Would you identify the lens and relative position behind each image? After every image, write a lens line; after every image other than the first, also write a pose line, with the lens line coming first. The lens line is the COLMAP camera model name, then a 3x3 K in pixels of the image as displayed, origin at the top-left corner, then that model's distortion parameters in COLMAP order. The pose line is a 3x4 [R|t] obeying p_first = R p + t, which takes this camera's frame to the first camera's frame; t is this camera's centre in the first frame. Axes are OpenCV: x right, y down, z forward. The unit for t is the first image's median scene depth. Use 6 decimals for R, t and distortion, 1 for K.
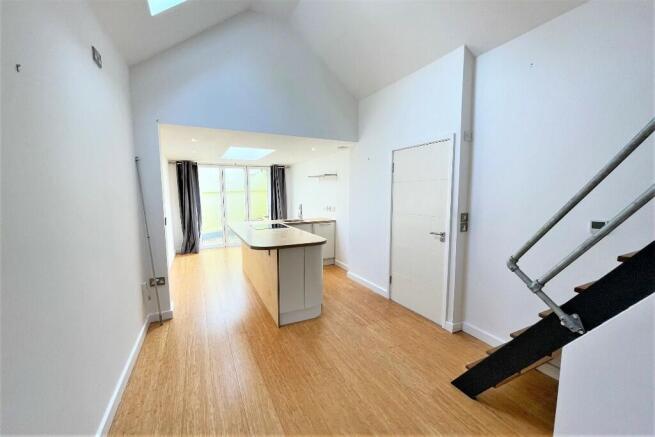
lens RADIAL K [[268.5, 0, 328.7], [0, 268.5, 208.7], [0, 0, 1]] dist [-0.000101, 0.000049]
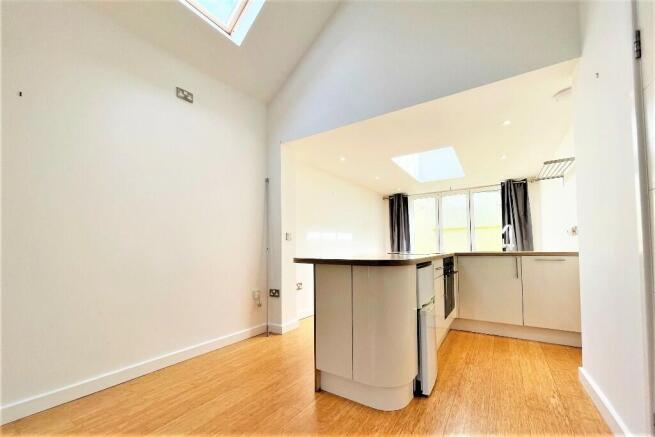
lens RADIAL K [[266.7, 0, 328.0], [0, 266.7, 237.0], [0, 0, 1]] dist [0.000766, -0.000014]
pose [[0.499851, -0.037147, -0.865314, 0.212654], [-0.046427, 0.996494, -0.069597, 0.068606], [0.864866, 0.074962, 0.496374, 0.379954]]
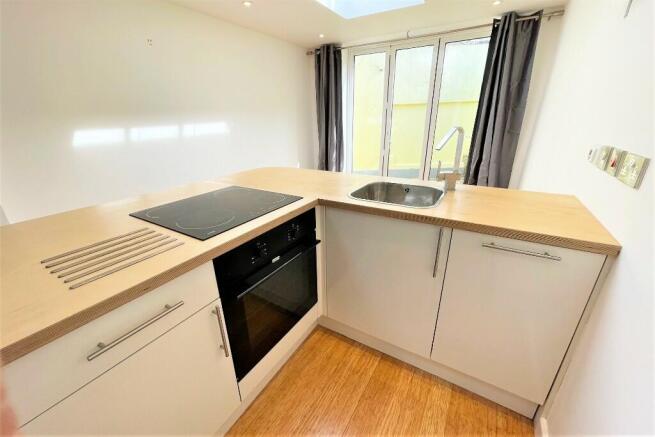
lens RADIAL K [[266.6, 0, 327.5], [0, 266.6, 218.5], [0, 0, 1]] dist [0.001547, 0.000237]
pose [[0.531315, 0.305953, -0.789998, 0.053450], [-0.045187, 0.941417, 0.334203, -0.019390], [0.845968, -0.141869, 0.514014, 0.788799]]
